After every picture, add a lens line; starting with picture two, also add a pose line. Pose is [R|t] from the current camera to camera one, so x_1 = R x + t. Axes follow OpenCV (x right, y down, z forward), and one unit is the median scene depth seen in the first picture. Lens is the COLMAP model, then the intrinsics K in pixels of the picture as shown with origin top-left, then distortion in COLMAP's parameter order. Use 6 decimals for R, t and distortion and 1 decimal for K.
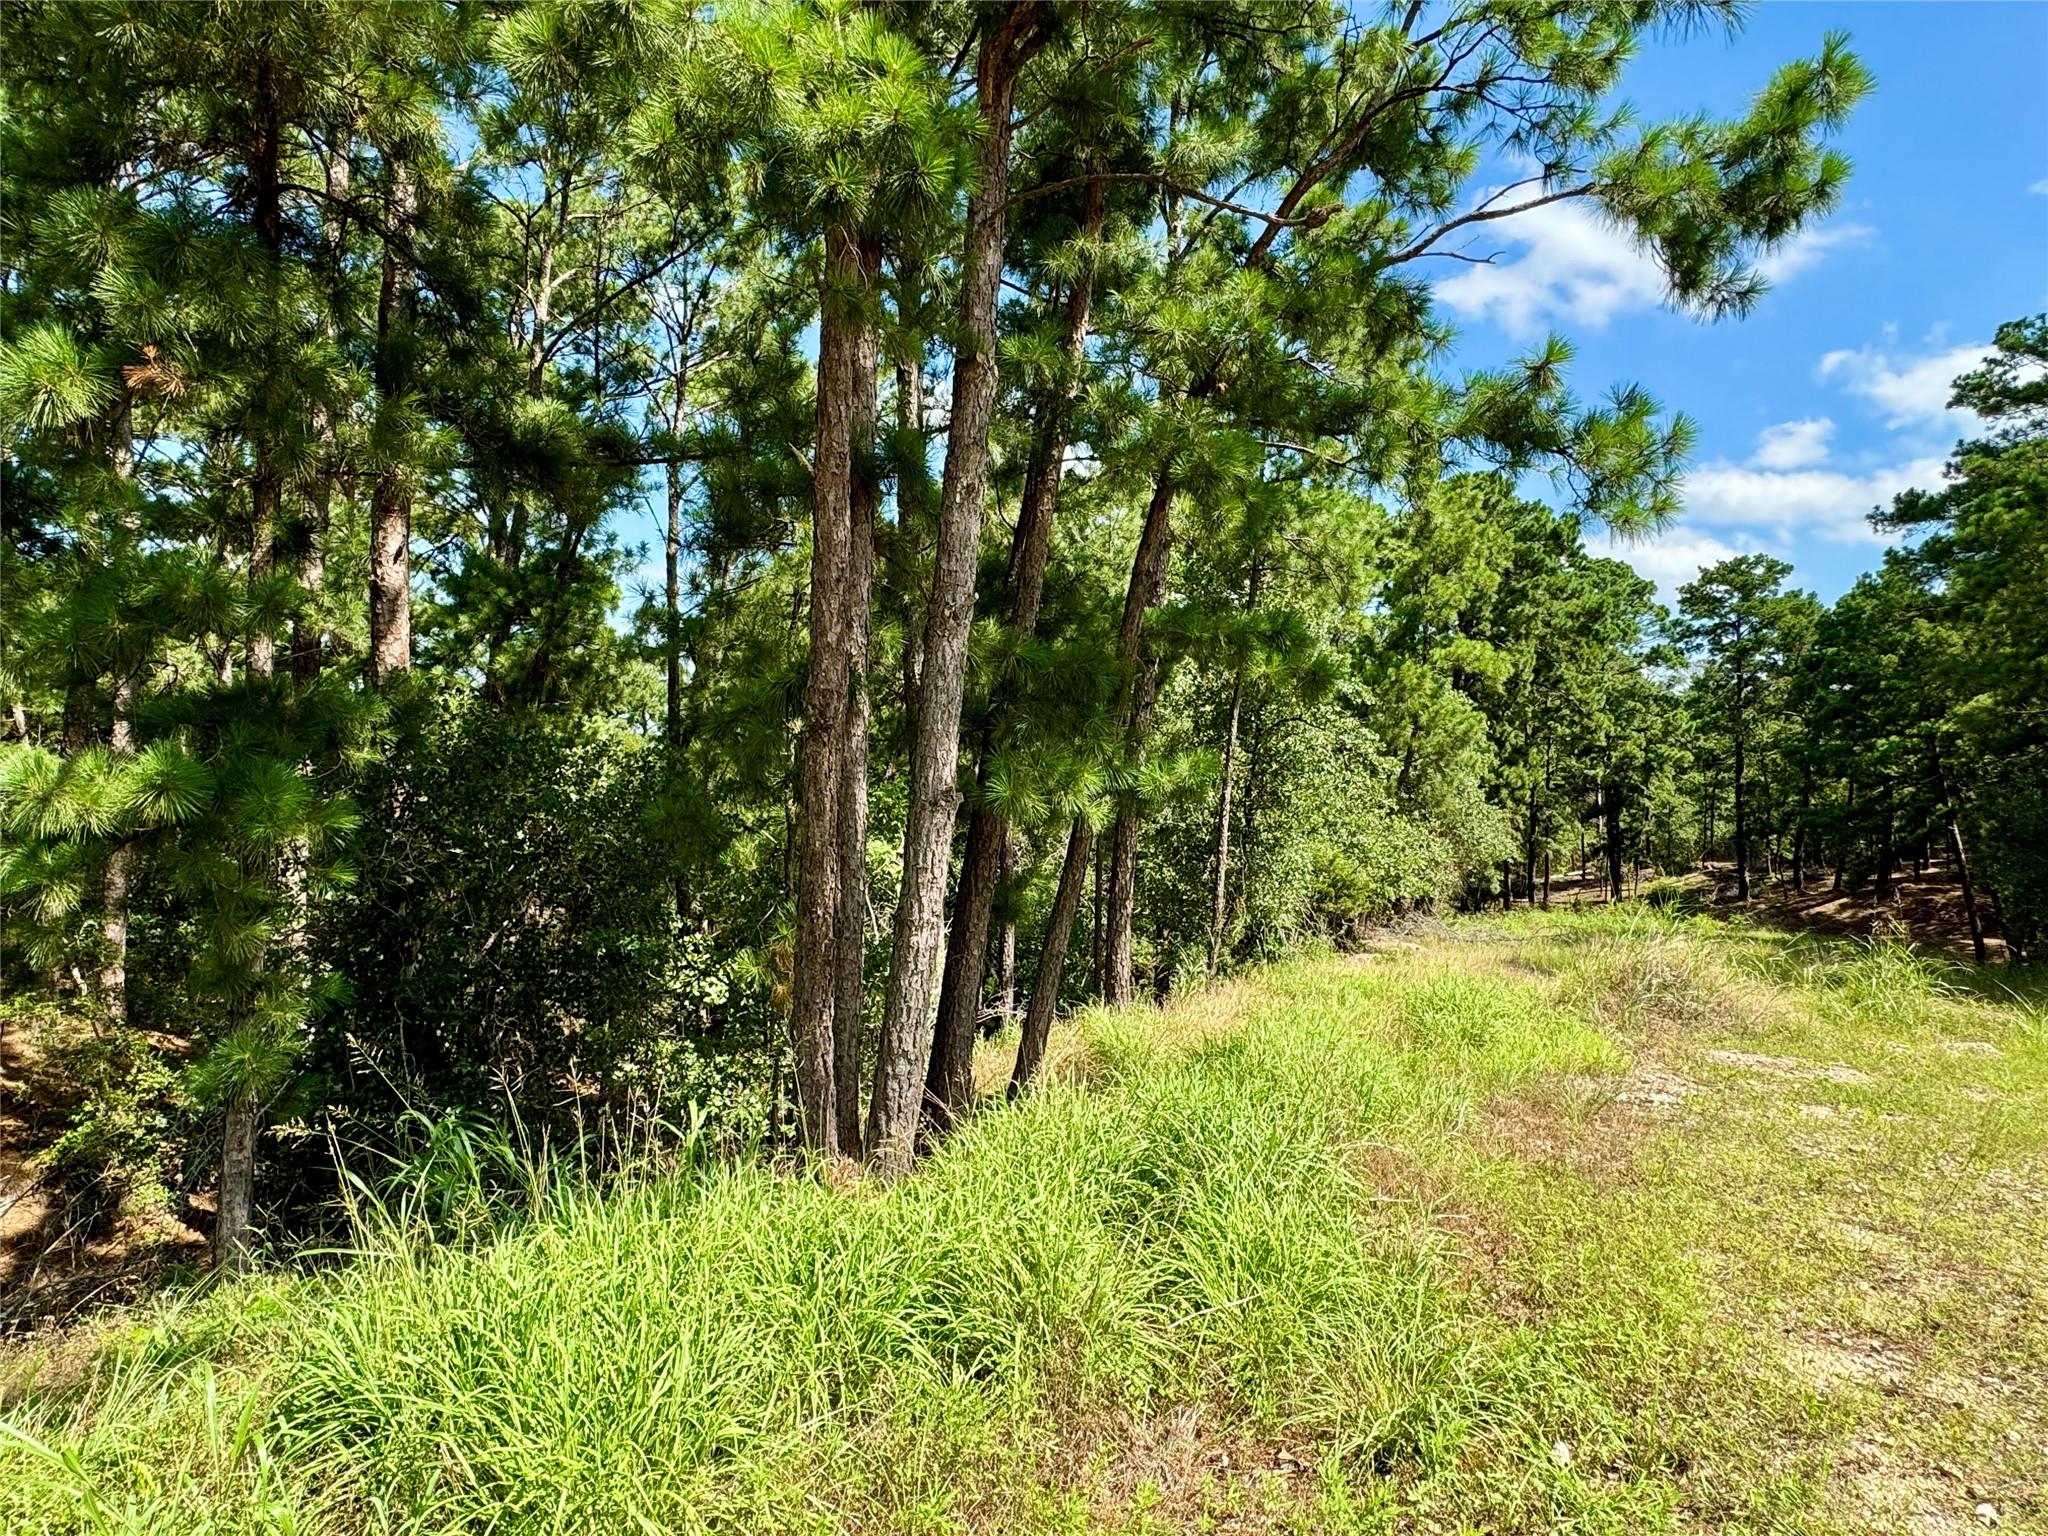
lens RADIAL K [[1059.0, 0, 1017.0], [0, 1059.0, 772.1], [0, 0, 1]] dist [-0.006304, -0.001638]
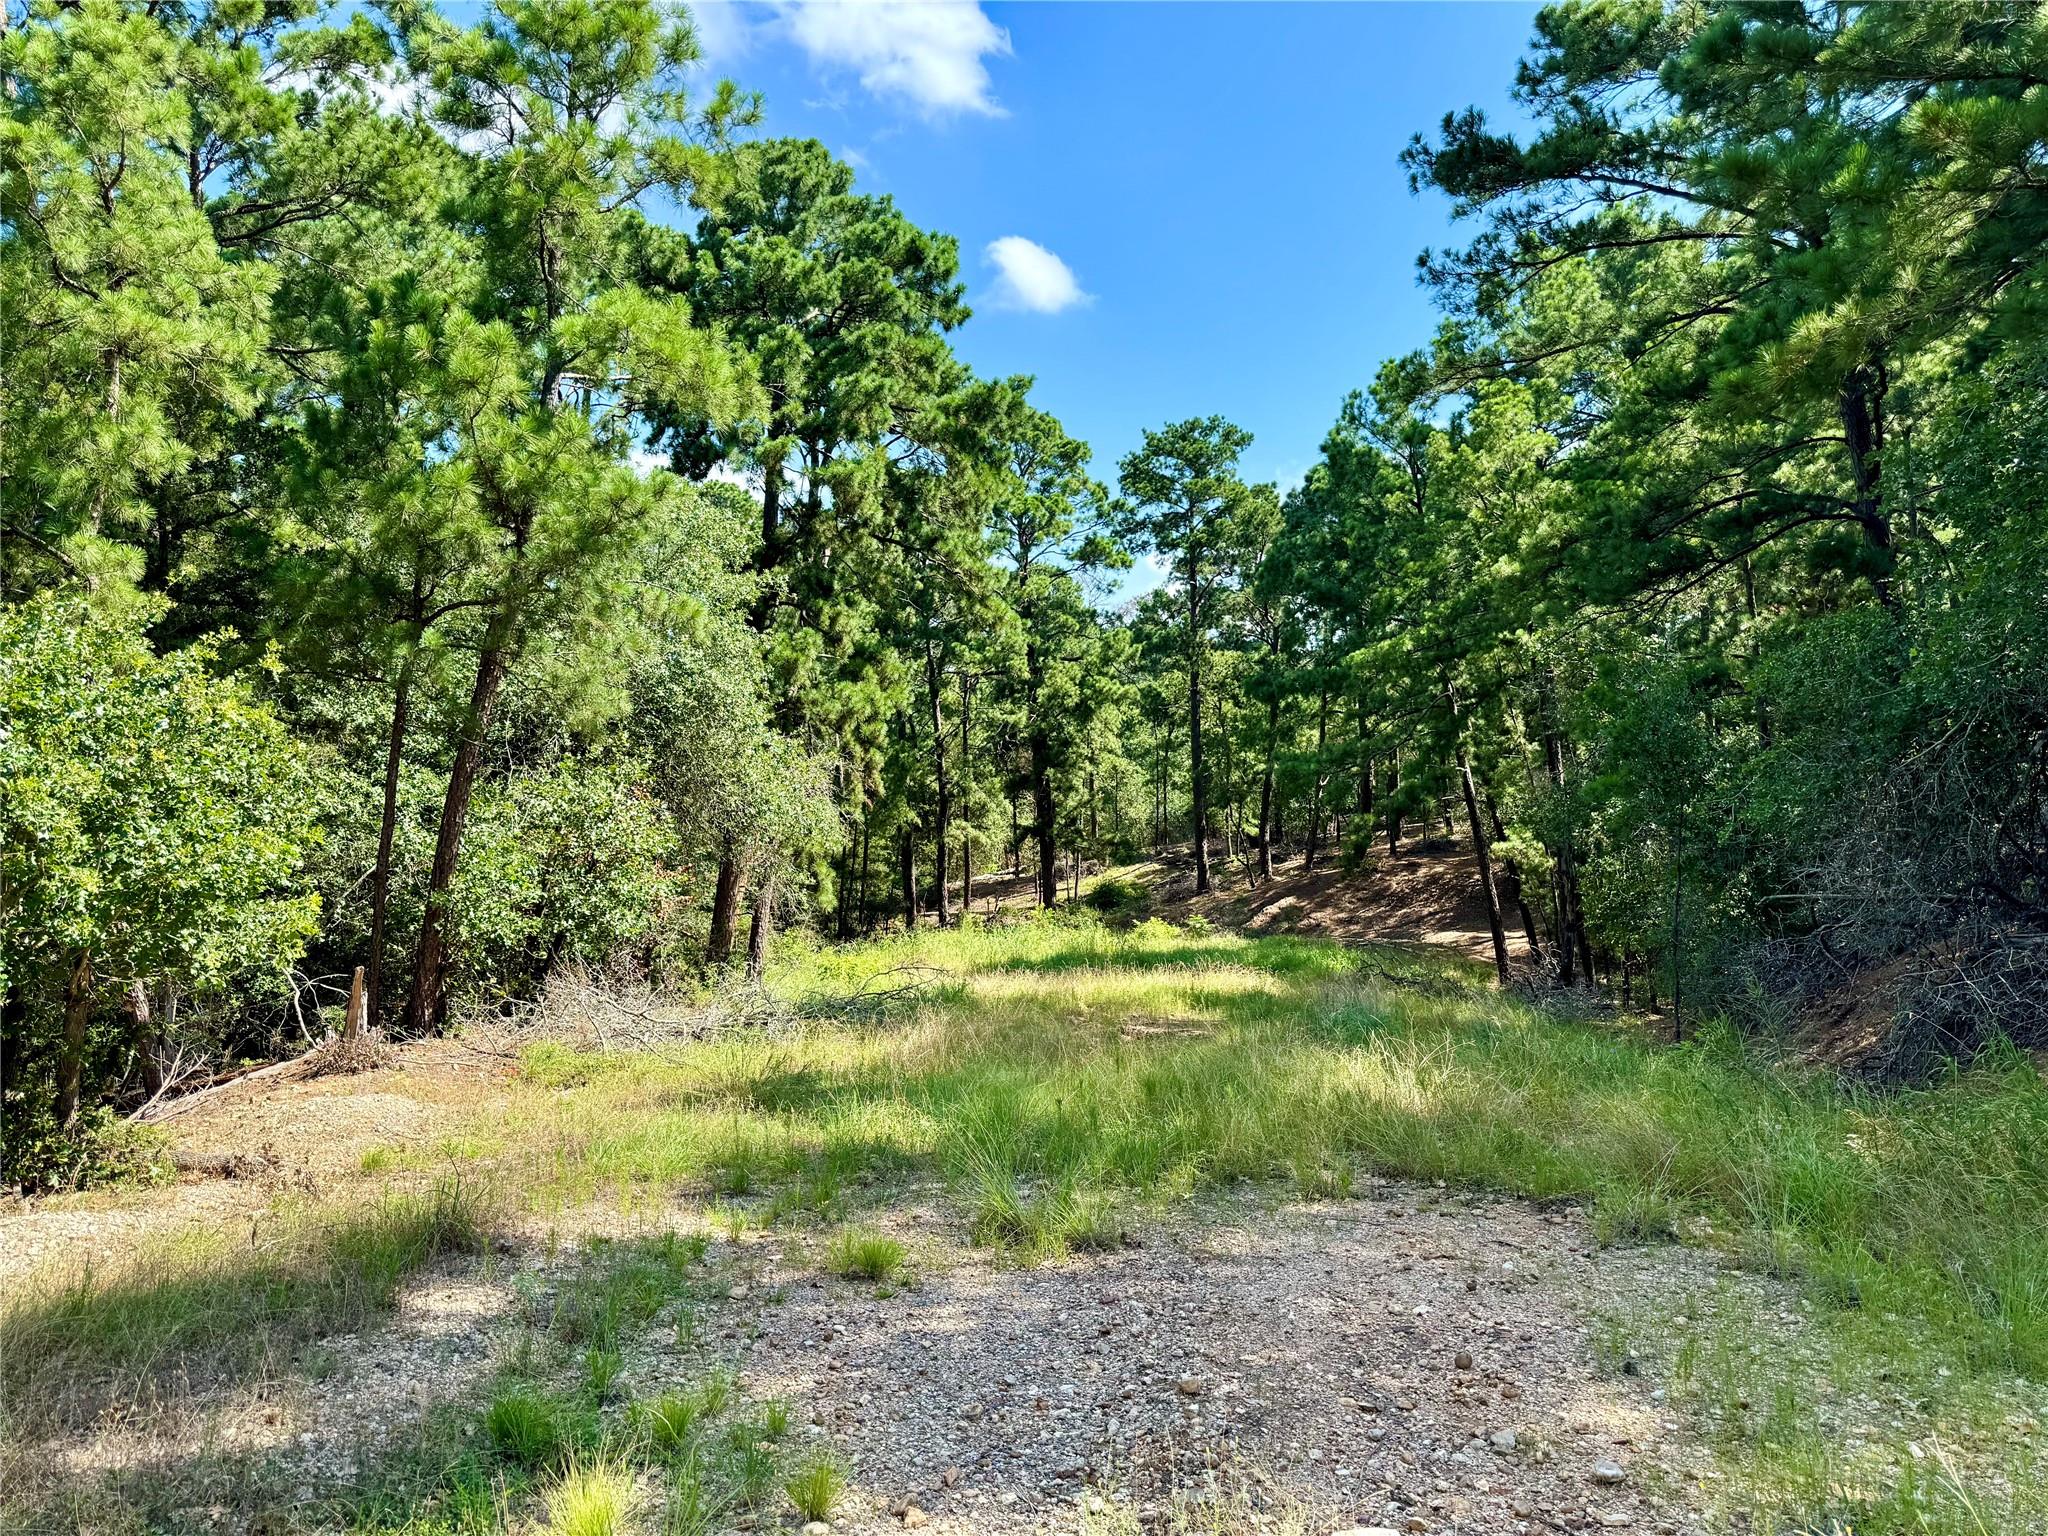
lens RADIAL K [[1473.0, 0, 1024.0], [0, 1473.0, 764.8], [0, 0, 1]] dist [0.049657, -0.049756]
pose [[0.883563, -0.021817, 0.467804, 0.107235], [0.018624, 0.999761, 0.011449, 0.018142], [-0.467942, -0.001404, 0.883758, 0.161399]]
